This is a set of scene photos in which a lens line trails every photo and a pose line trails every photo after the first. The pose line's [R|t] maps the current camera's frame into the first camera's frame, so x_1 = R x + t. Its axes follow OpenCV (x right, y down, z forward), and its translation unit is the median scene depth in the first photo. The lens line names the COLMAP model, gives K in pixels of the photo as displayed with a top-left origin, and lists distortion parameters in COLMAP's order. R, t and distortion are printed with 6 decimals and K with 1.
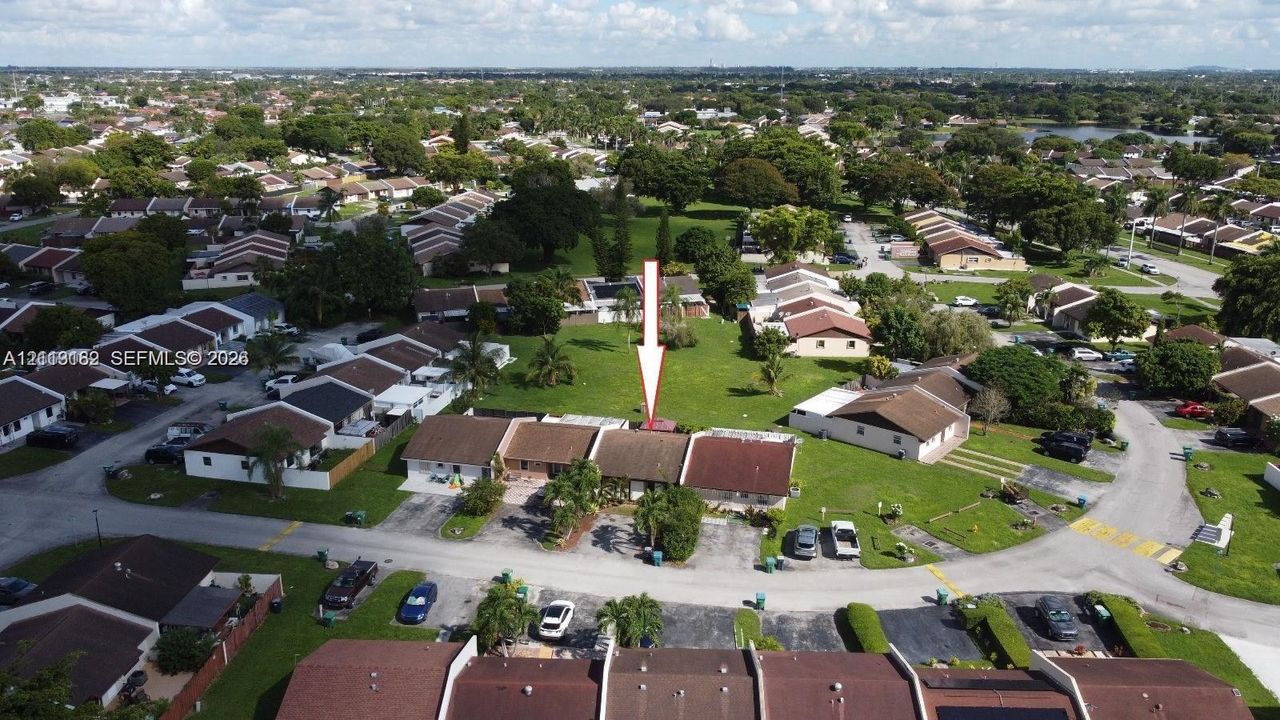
lens RADIAL K [[962.7, 0, 573.9], [0, 962.7, 359.1], [0, 0, 1]] dist [0.005887, -0.001707]
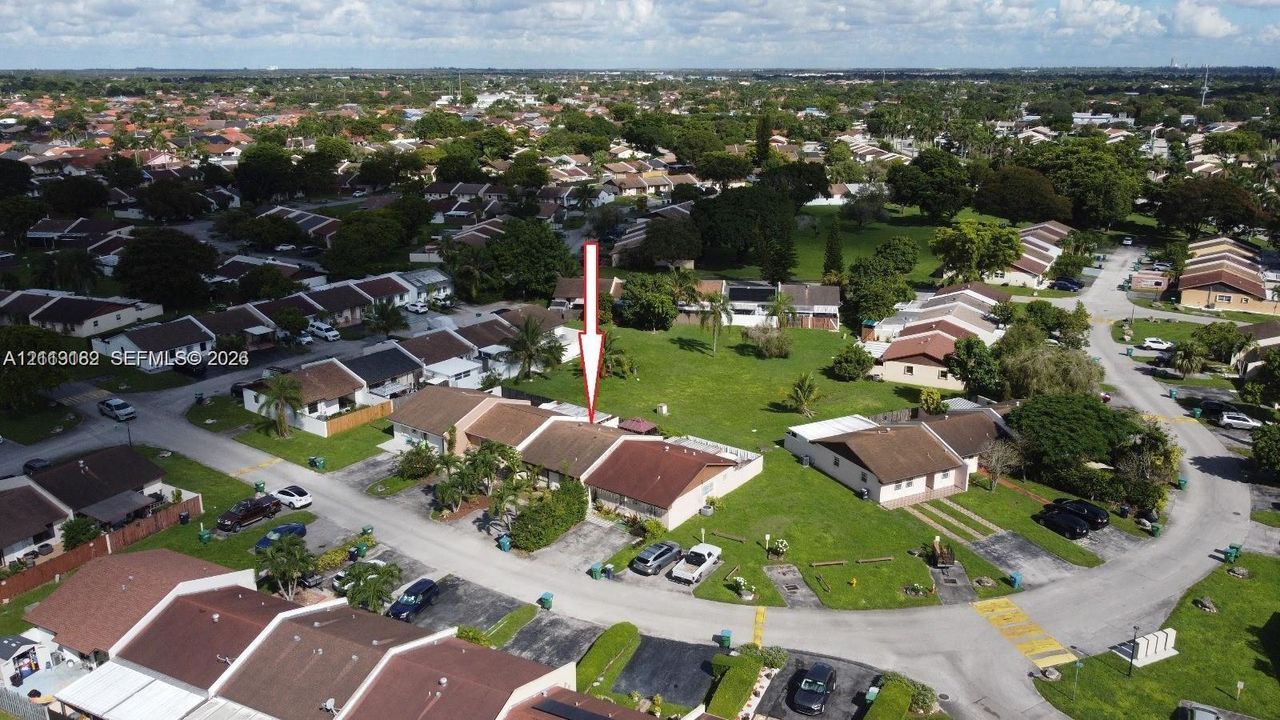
lens RADIAL K [[946.6, 0, 602.8], [0, 946.6, 358.8], [0, 0, 1]] dist [0.004501, -0.007508]
pose [[0.917293, 0.114968, -0.381256, 0.256400], [-0.113709, 0.993176, 0.025911, -0.012795], [0.381633, 0.019585, 0.924106, 0.048429]]
